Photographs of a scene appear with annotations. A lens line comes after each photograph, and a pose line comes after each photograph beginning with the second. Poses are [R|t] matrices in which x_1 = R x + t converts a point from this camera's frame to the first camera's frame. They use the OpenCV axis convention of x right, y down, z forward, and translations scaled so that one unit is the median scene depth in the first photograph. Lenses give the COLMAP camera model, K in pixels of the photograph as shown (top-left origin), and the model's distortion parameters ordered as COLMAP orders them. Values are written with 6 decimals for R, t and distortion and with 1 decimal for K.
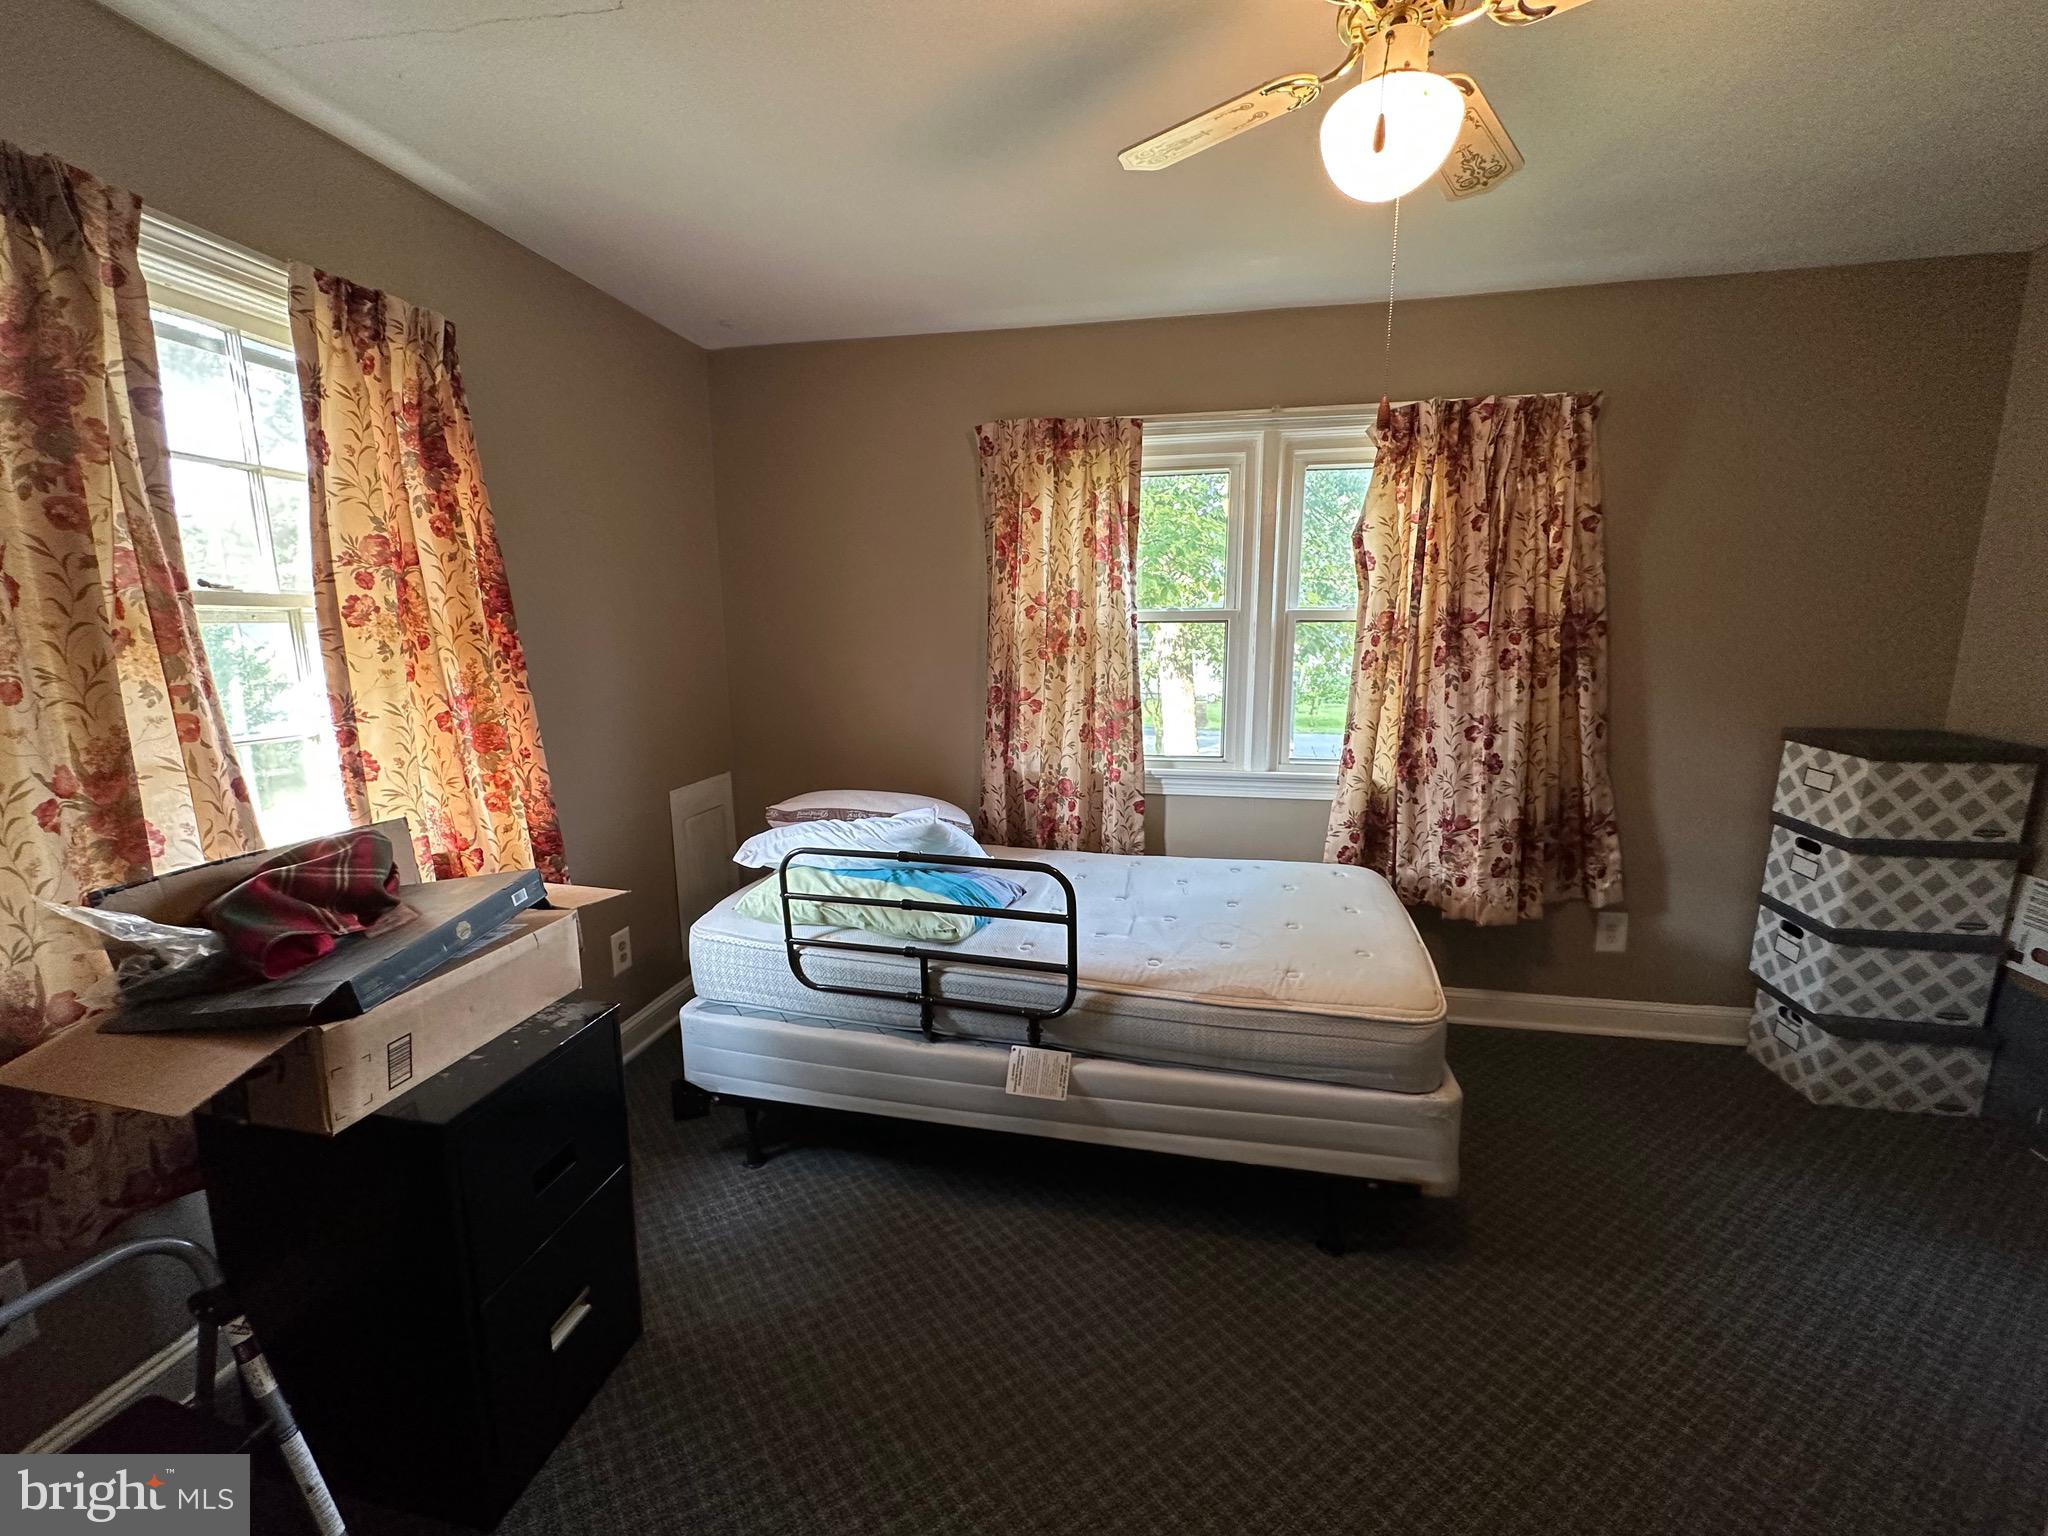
lens RADIAL K [[822.2, 0, 1012.6], [0, 822.2, 766.6], [0, 0, 1]] dist [0.002541, 0.000088]
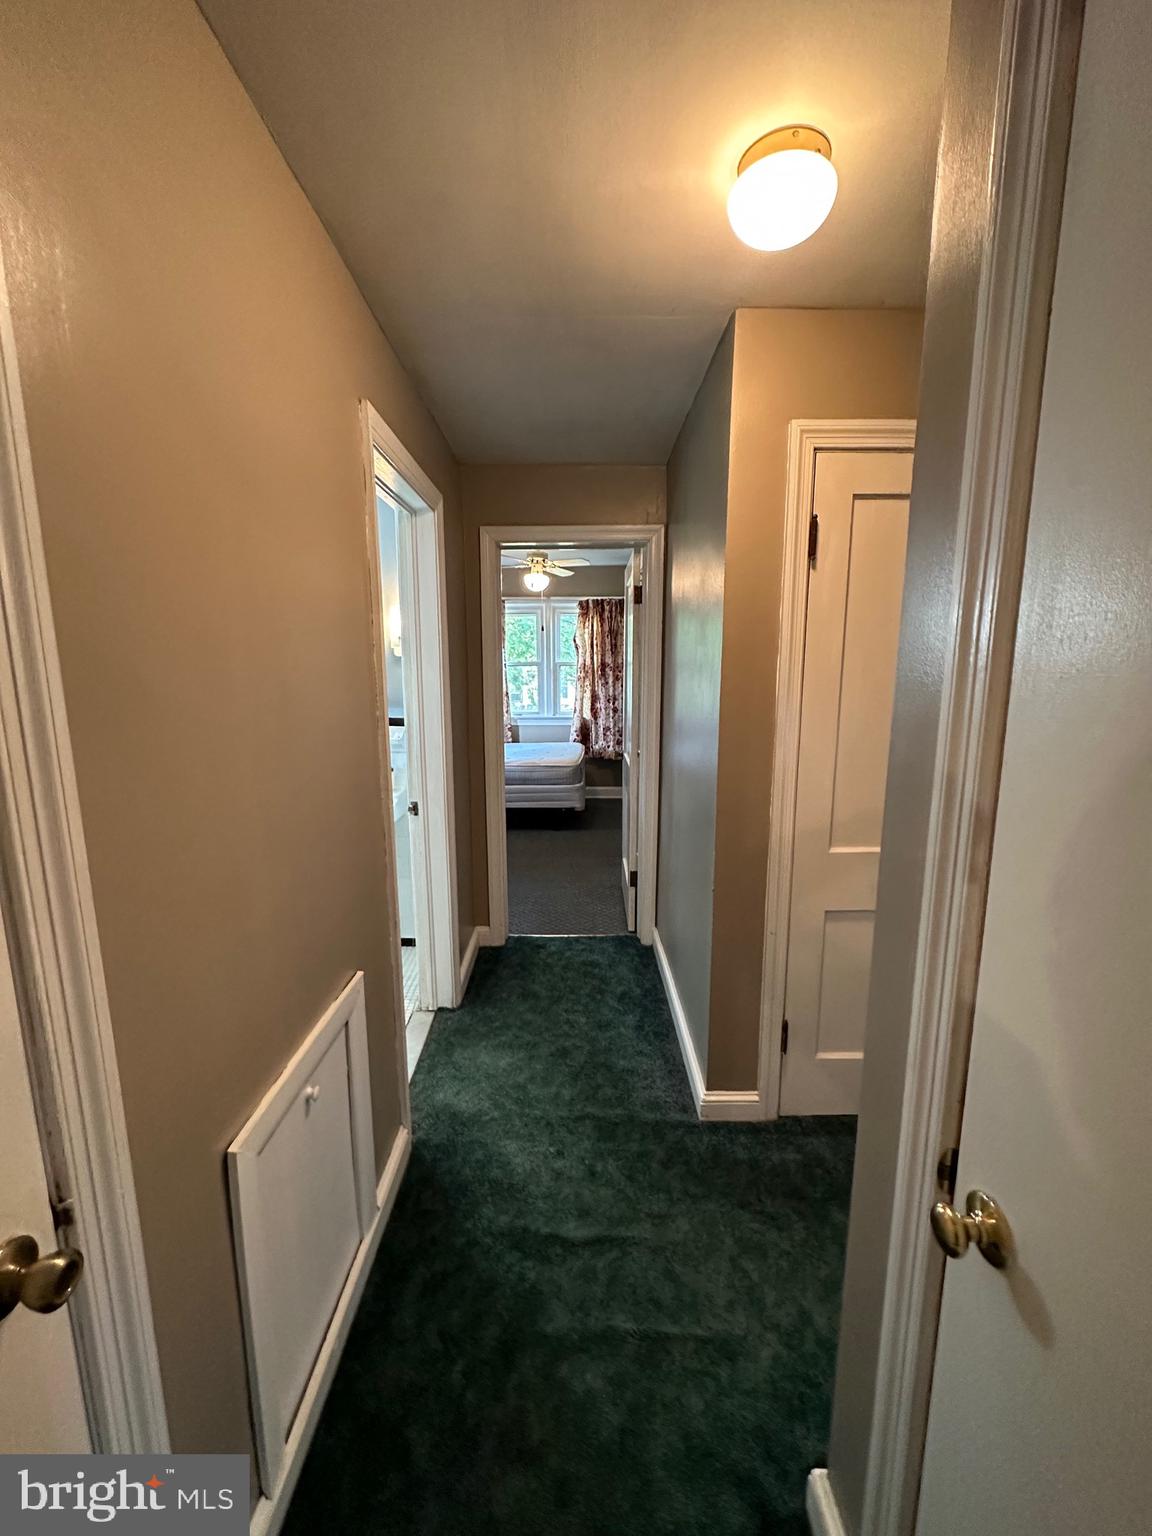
lens RADIAL K [[616.6, 0, 578.7], [0, 616.6, 770.2], [0, 0, 1]] dist [0.002541, 0.000088]
pose [[0.979605, -0.034079, 0.198021, -0.050270], [0.032667, 0.999412, 0.010397, 0.199342], [-0.198259, -0.003716, 0.980143, -1.327966]]
